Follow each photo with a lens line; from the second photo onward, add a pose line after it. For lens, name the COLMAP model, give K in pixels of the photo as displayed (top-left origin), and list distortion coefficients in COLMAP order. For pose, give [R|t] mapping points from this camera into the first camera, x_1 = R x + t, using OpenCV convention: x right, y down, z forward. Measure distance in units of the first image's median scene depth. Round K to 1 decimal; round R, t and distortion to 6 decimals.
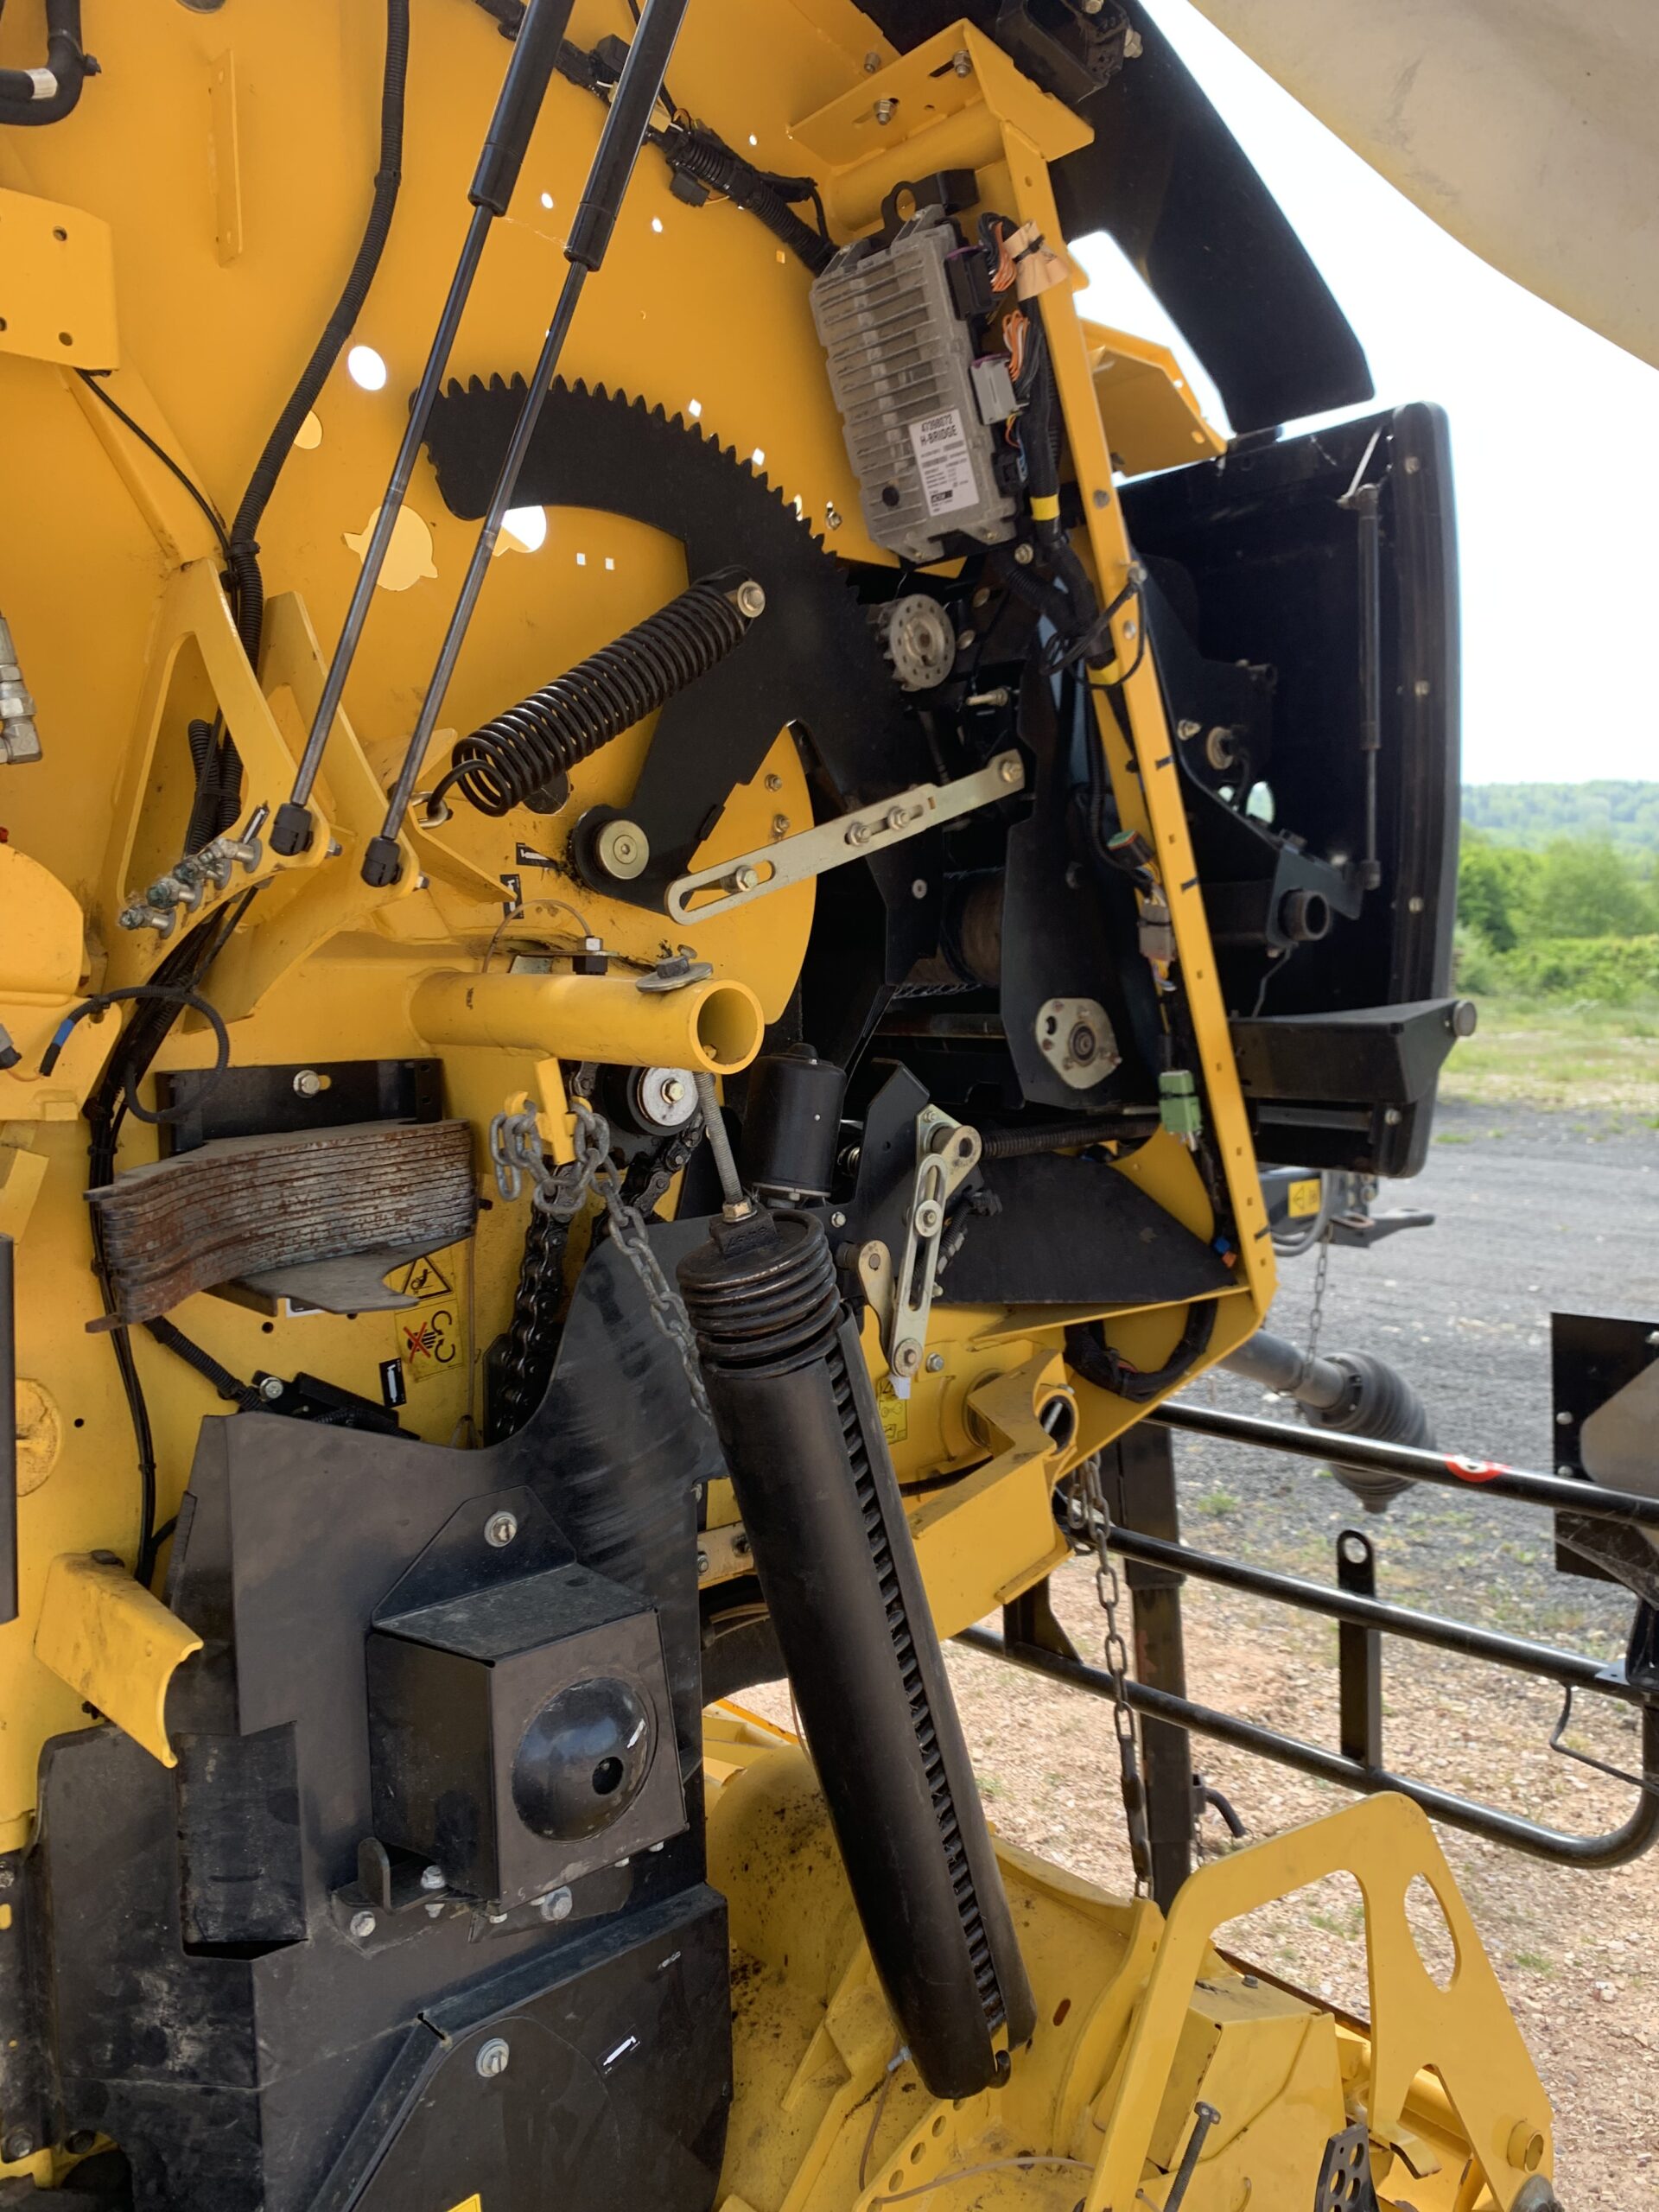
lens RADIAL K [[1720.9, 0, 887.0], [0, 1720.9, 1117.4], [0, 0, 1]] dist [0.032461, -0.095806]
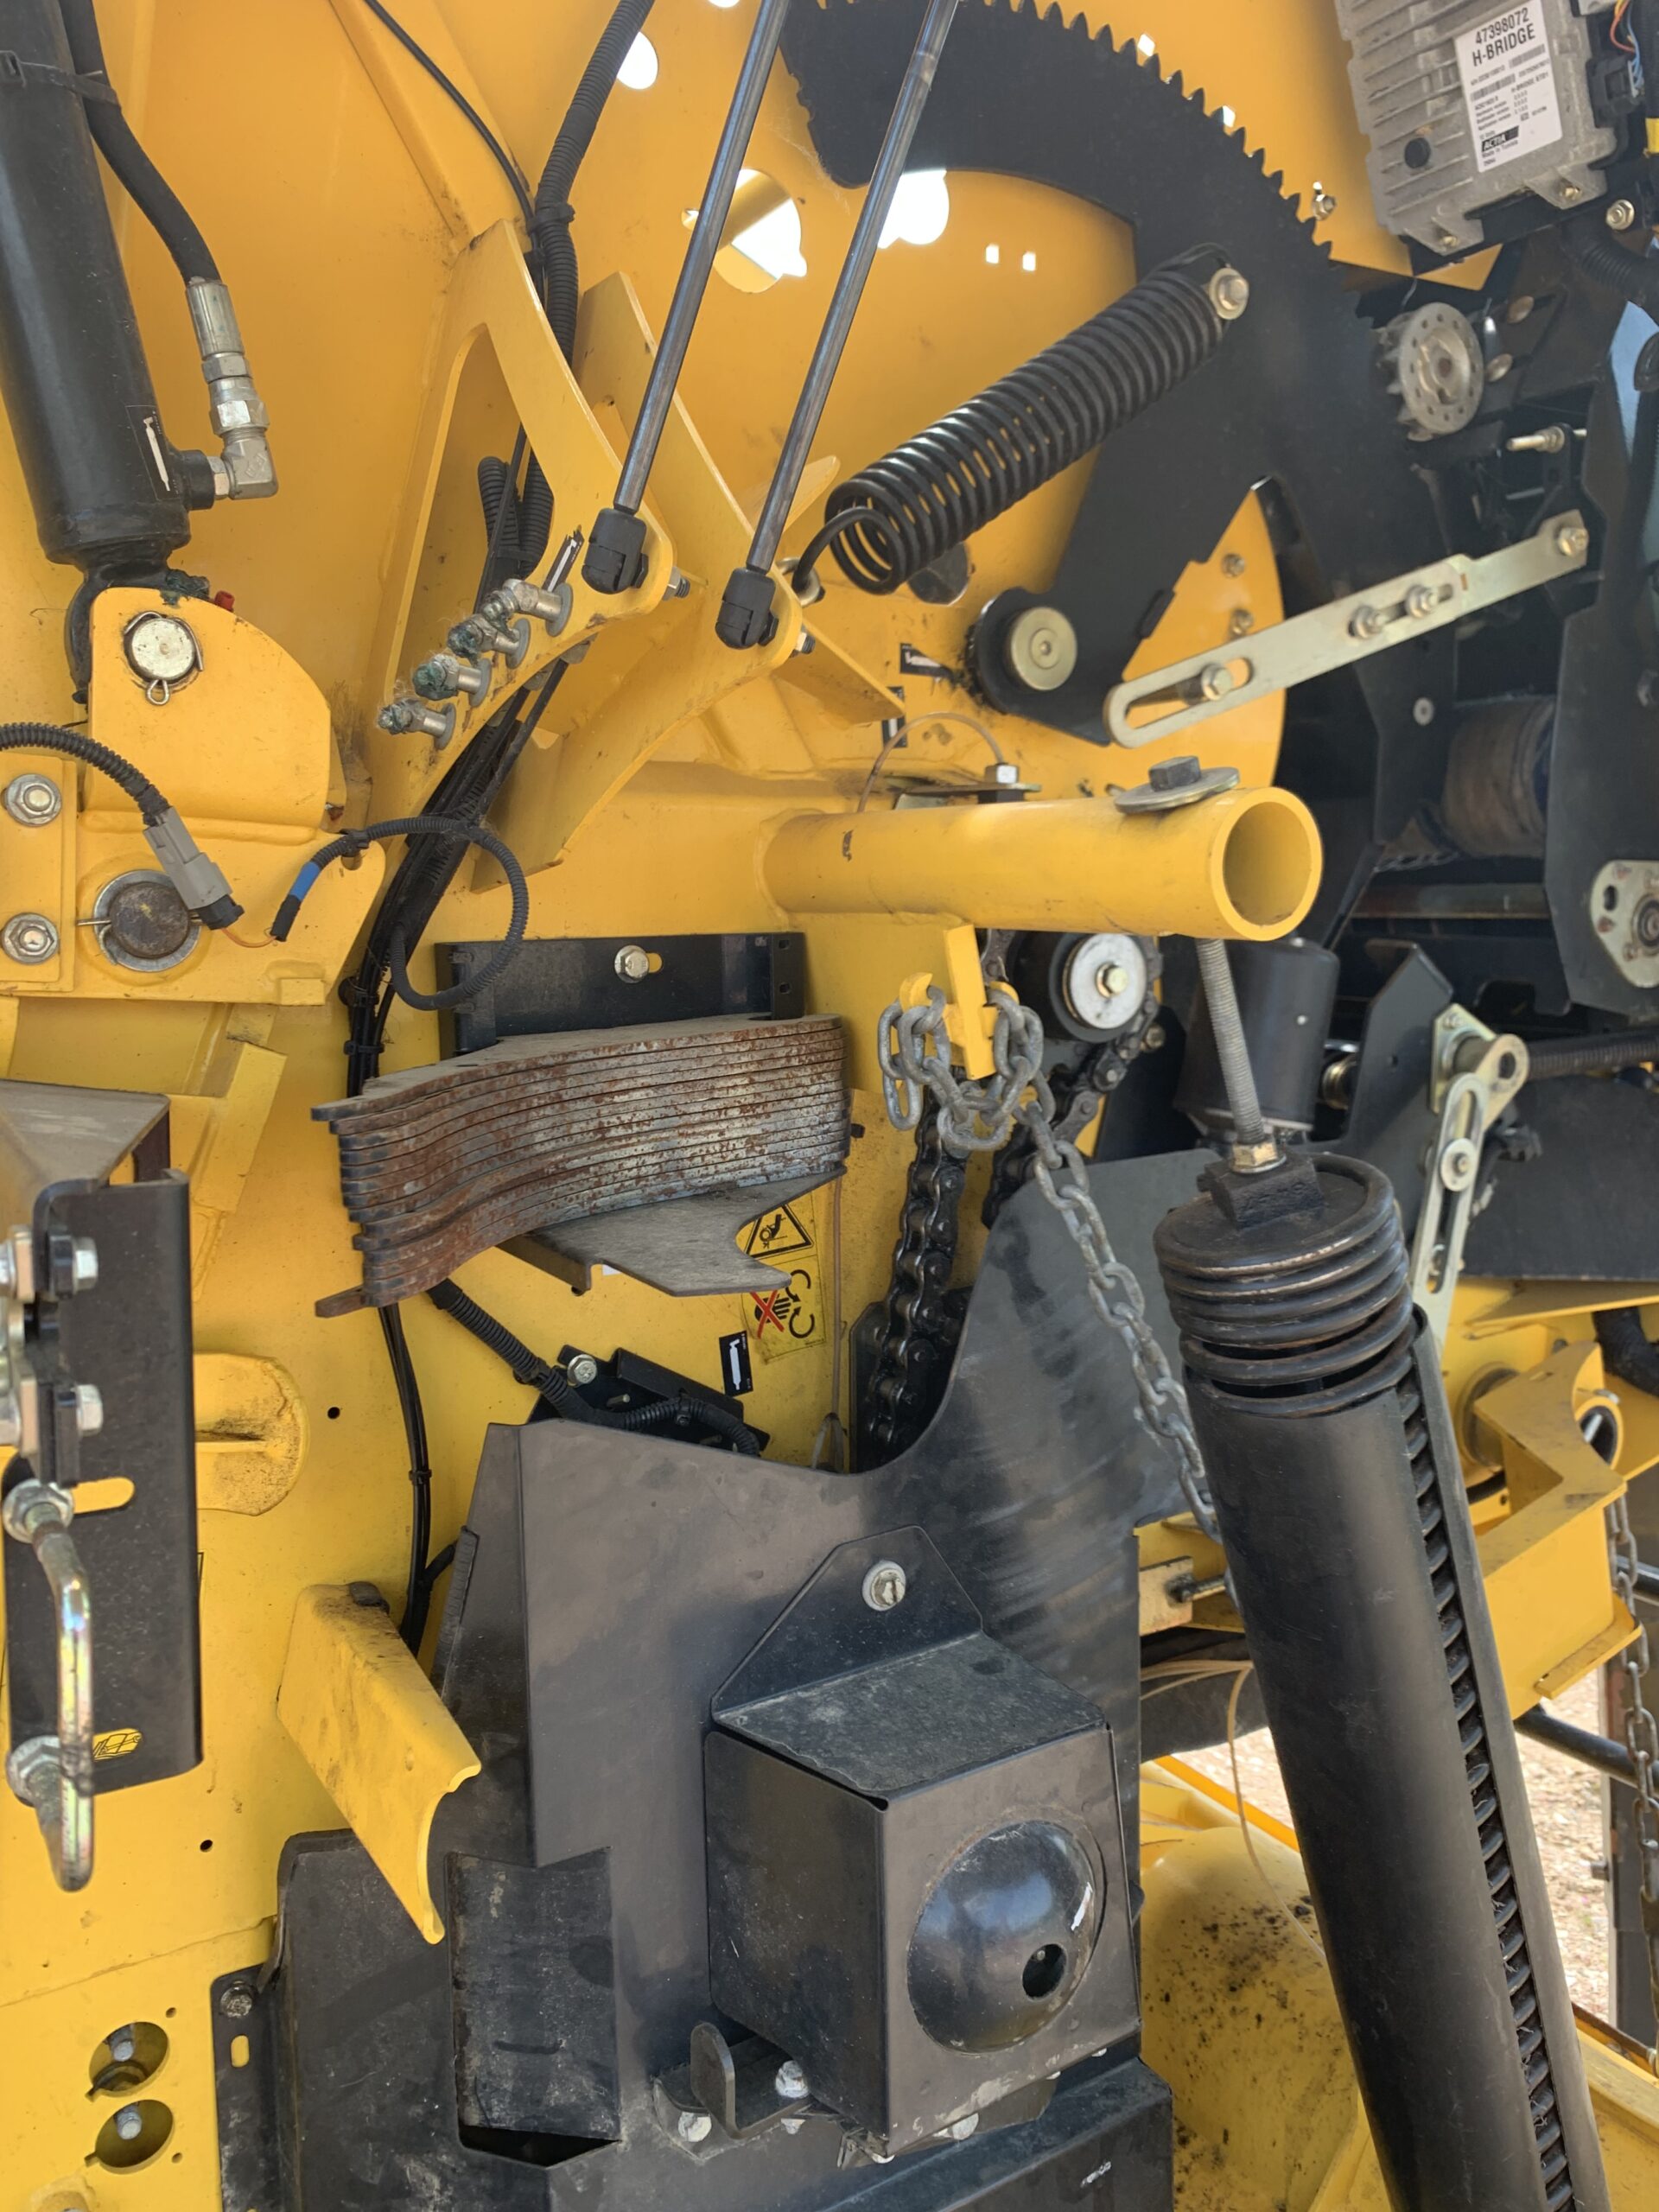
lens RADIAL K [[1708.0, 0, 829.5], [0, 1708.0, 1106.0], [0, 0, 1]] dist [0.022961, -0.070834]
pose [[0.979240, 0.022208, -0.201486, -0.107175], [-0.013519, 0.998922, 0.044398, 0.008241], [0.202255, -0.040752, 0.978485, 0.307660]]
